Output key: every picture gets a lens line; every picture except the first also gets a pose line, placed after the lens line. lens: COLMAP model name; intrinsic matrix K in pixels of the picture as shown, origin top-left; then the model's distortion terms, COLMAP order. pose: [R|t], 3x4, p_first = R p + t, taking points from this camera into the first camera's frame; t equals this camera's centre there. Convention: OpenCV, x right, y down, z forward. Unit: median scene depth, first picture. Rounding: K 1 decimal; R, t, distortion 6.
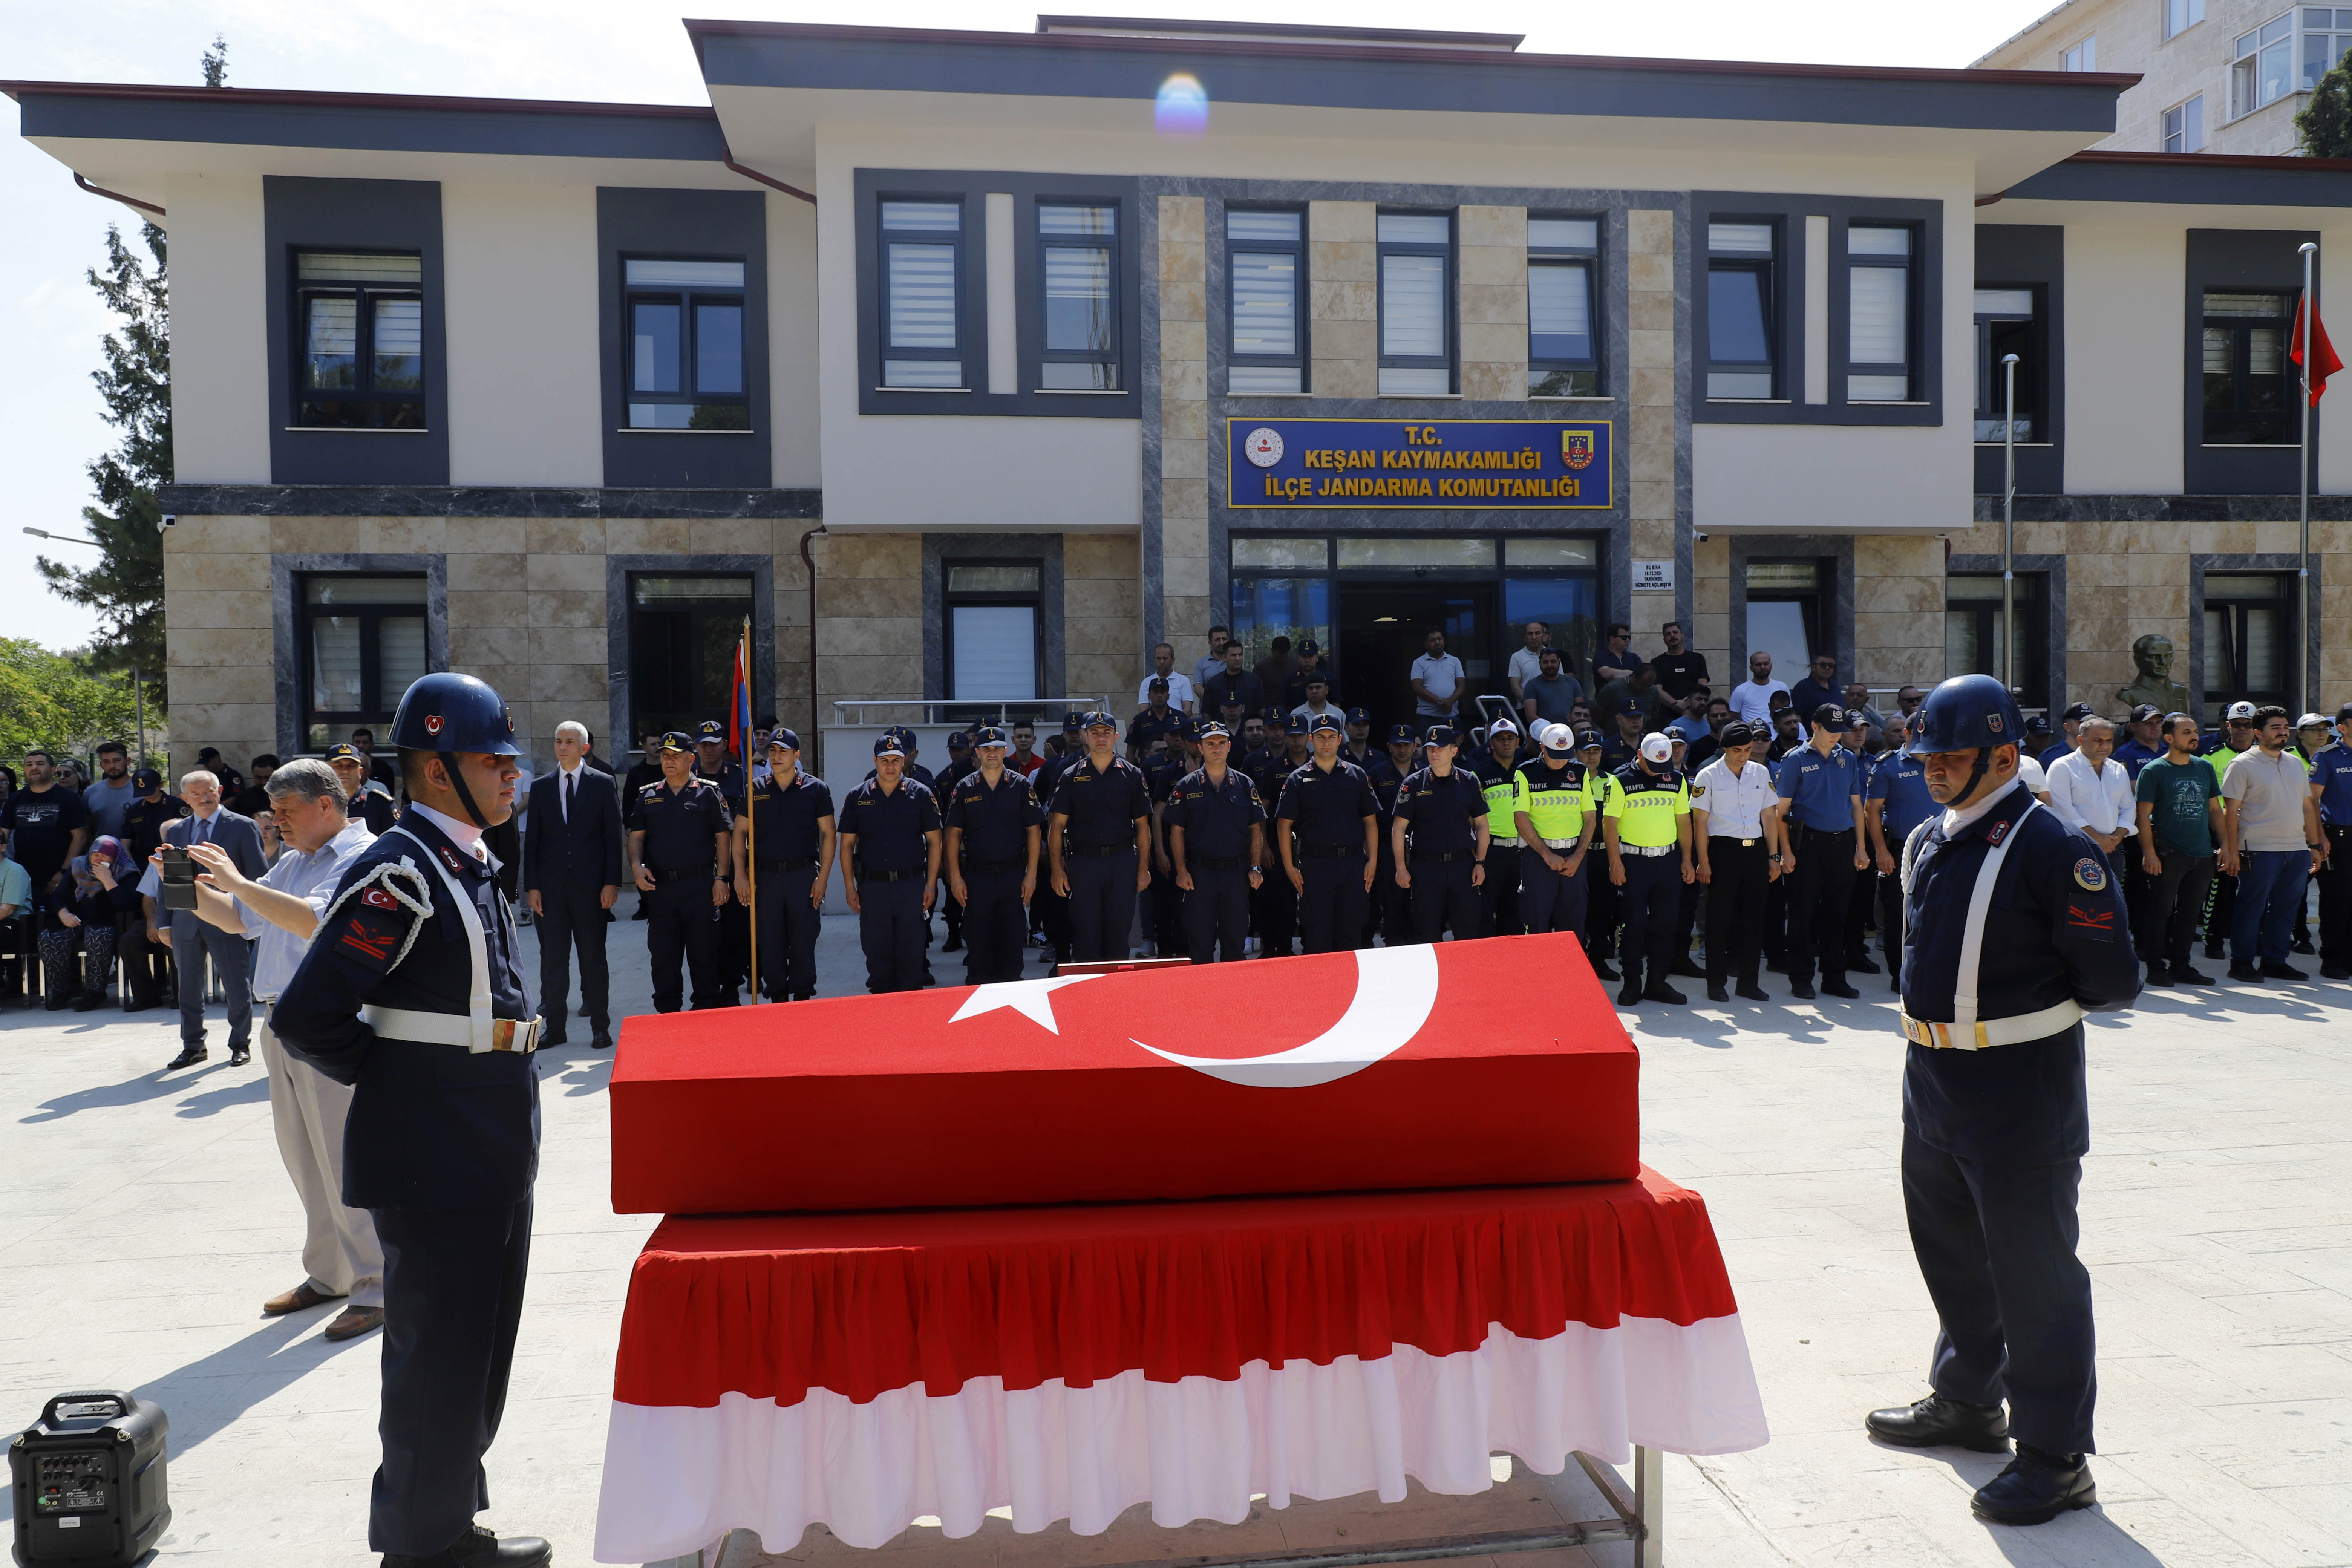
lens RADIAL K [[1610.7, 0, 1176.0], [0, 1610.7, 784.0], [0, 0, 1]] dist [-0.001445, 0.001784]
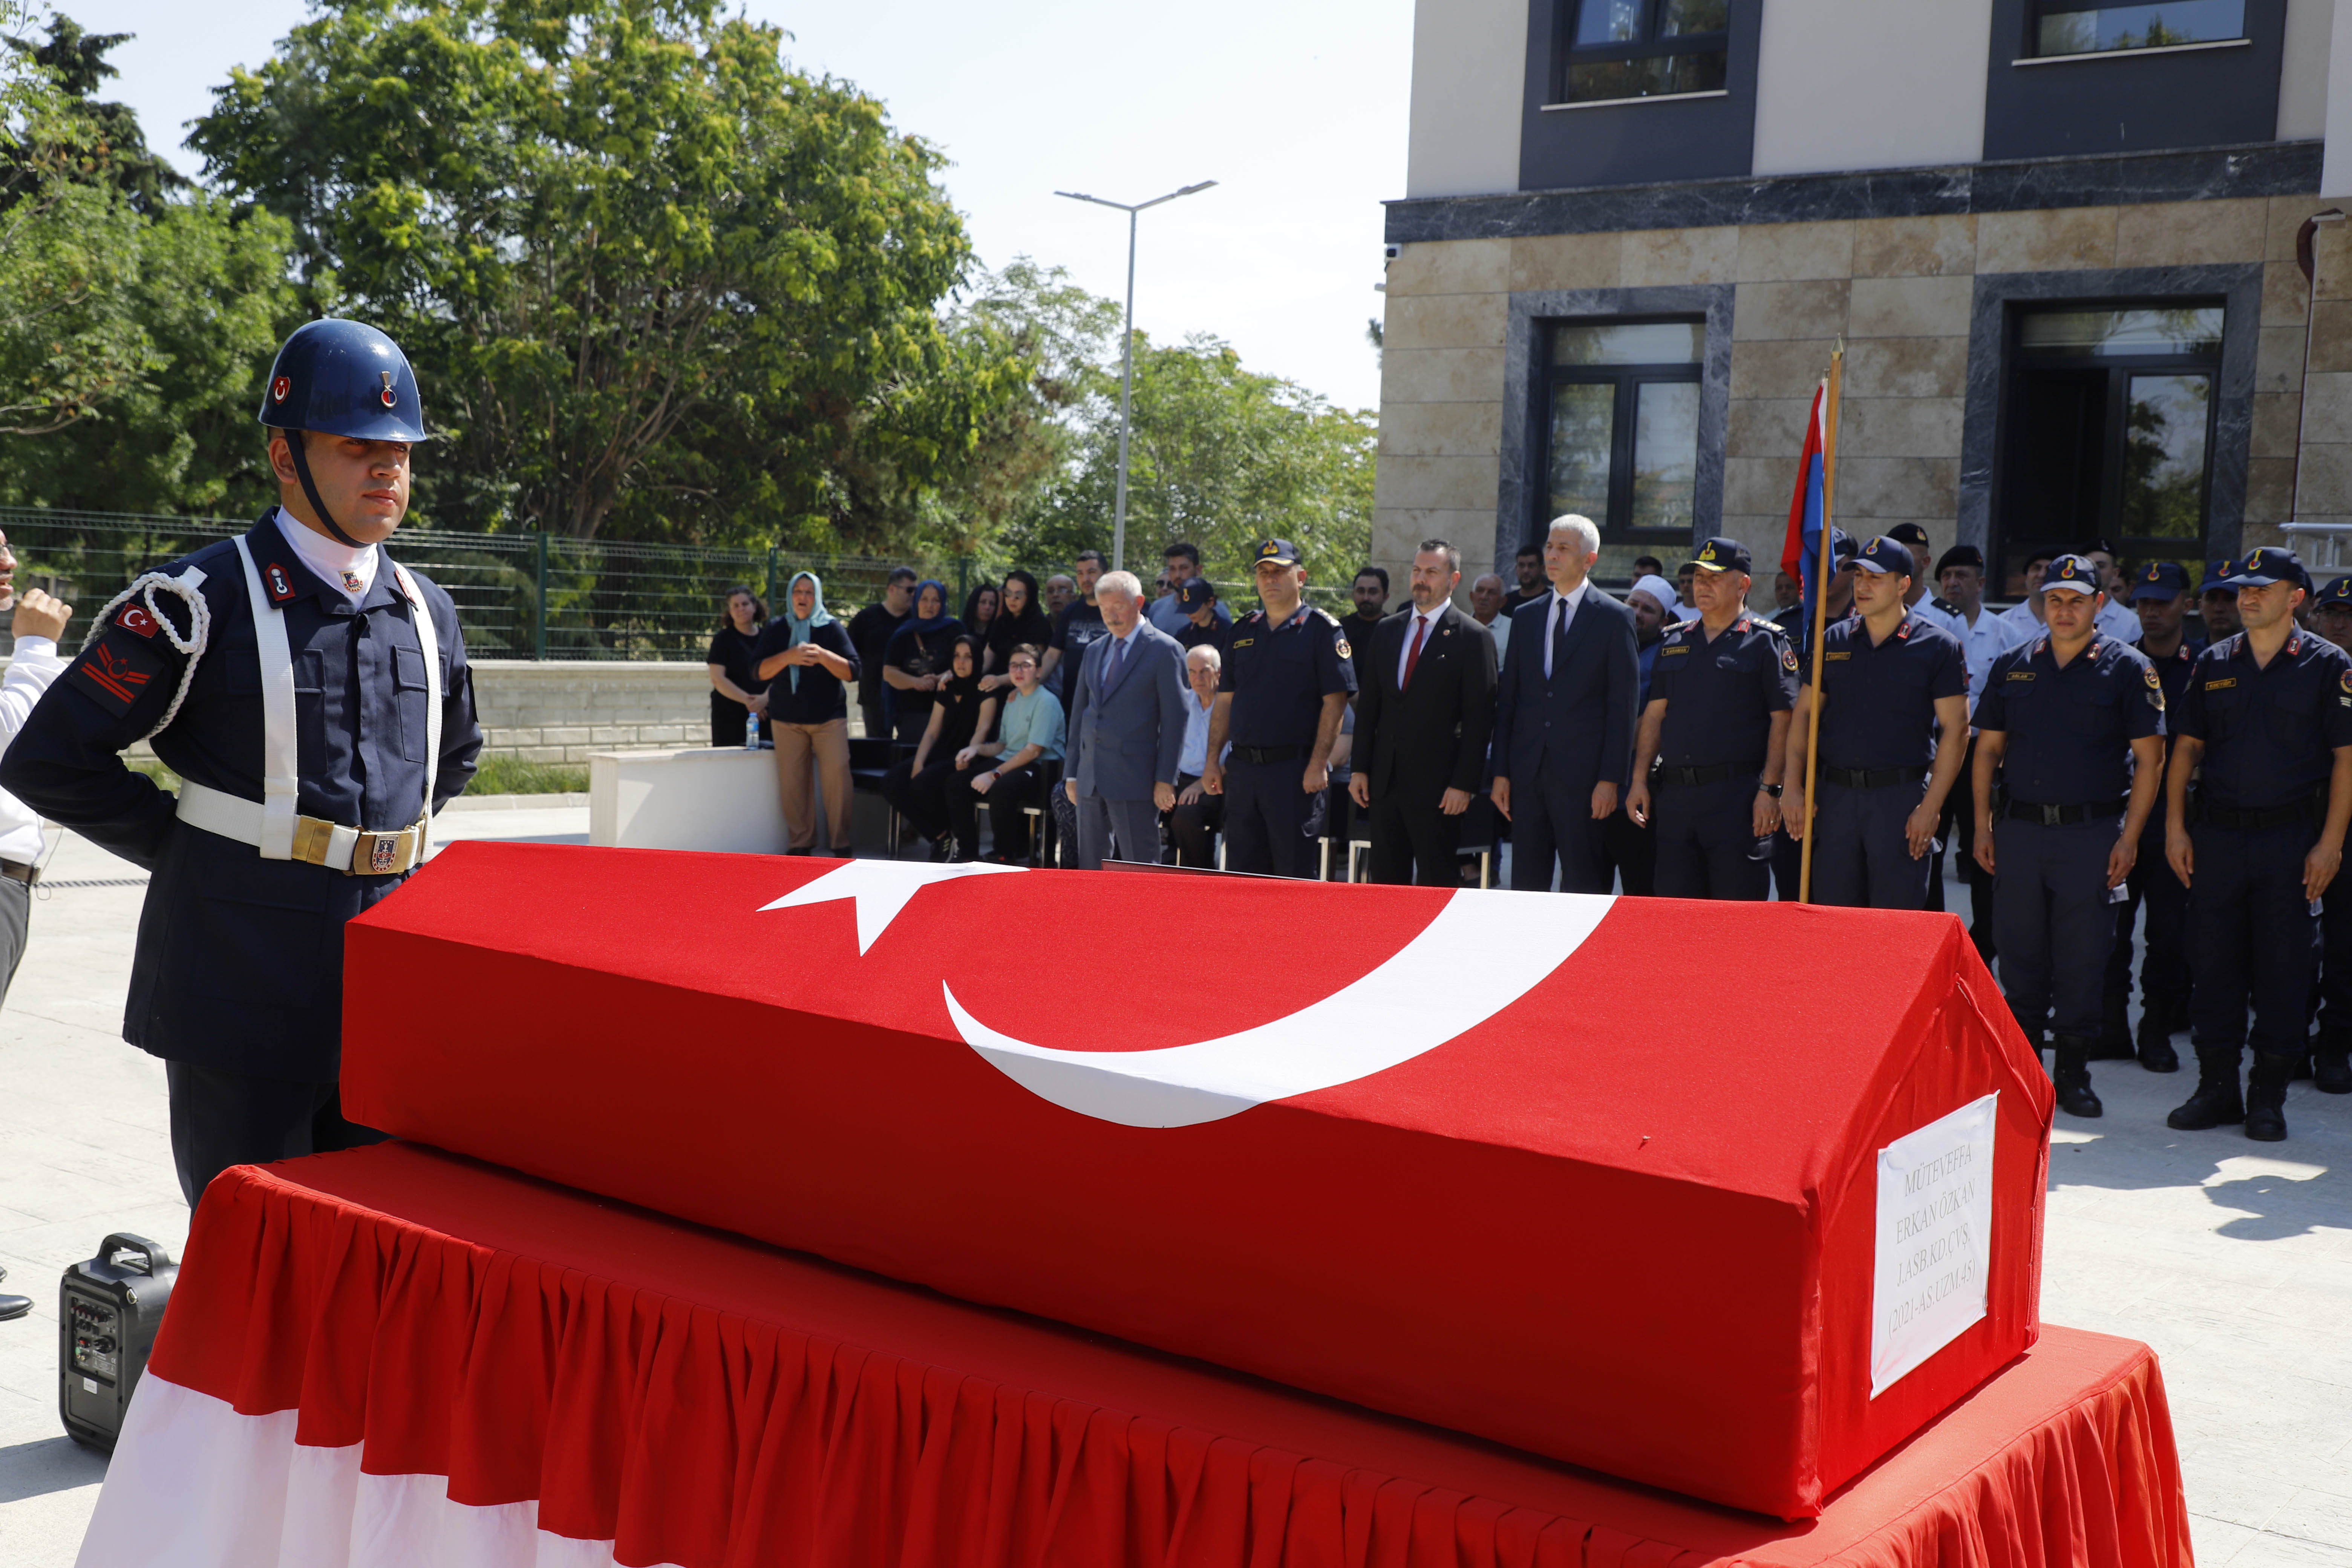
lens RADIAL K [[2615.1, 0, 1176.0], [0, 2615.1, 784.0], [0, 0, 1]] dist [0.010942, 0.011014]
pose [[0.713681, 0.092456, -0.694343, 0.132760], [-0.069379, 0.995707, 0.061272, 0.007725], [0.697027, 0.004444, 0.717031, 0.094631]]
